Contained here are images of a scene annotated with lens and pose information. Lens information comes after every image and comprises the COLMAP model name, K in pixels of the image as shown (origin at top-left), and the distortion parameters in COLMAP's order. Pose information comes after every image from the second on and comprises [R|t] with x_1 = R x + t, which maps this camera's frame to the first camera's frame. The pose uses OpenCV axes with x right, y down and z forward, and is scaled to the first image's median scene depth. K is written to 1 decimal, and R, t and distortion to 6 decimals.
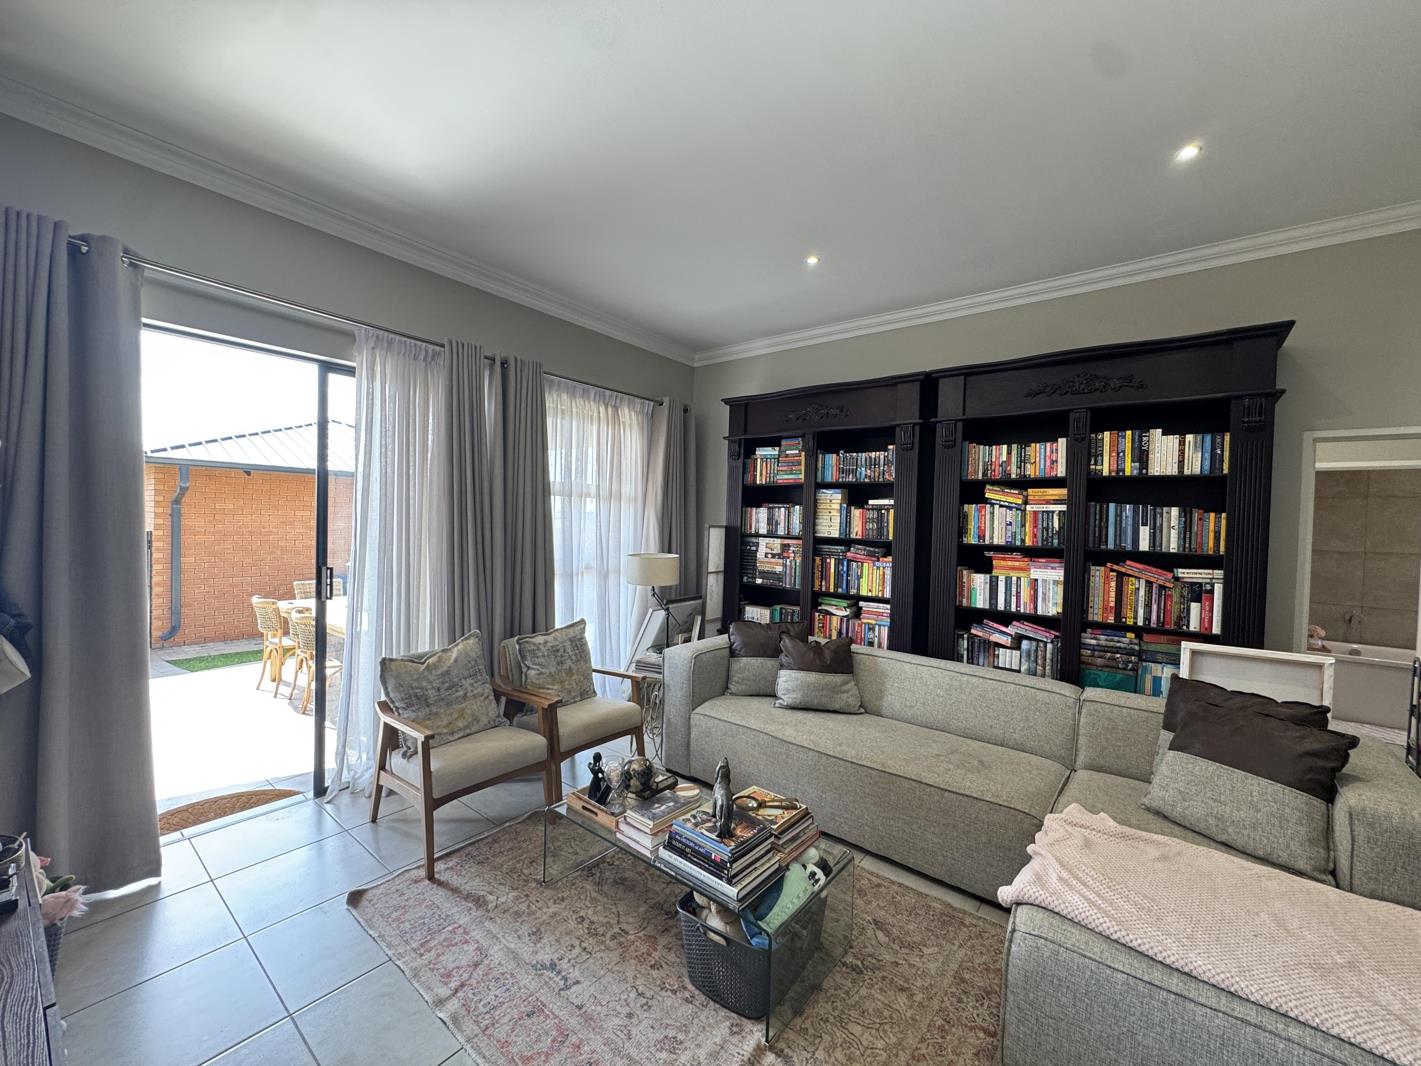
lens RADIAL K [[568.4, 0, 710.5], [0, 568.4, 533.0], [0, 0, 1]] dist [-0.002382, -0.000235]
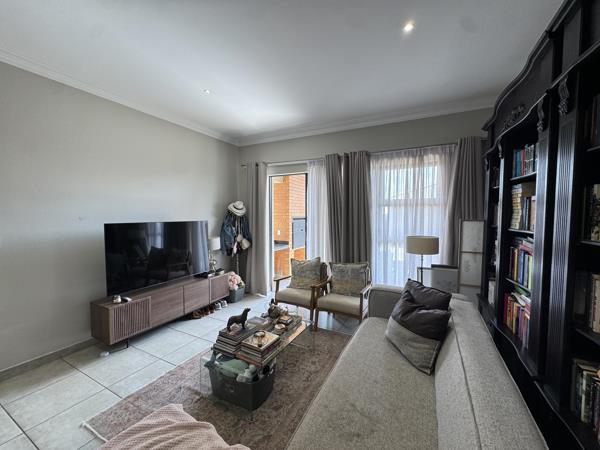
lens RADIAL K [[240.0, 0, 300.0], [0, 240.0, 225.0], [0, 0, 1]] dist [-0.002382, -0.000235]
pose [[0.188753, 0.011389, -0.981959, 0.550786], [-0.015430, 0.999844, 0.008630, 0.001845], [0.981903, 0.013523, 0.188899, 0.492894]]
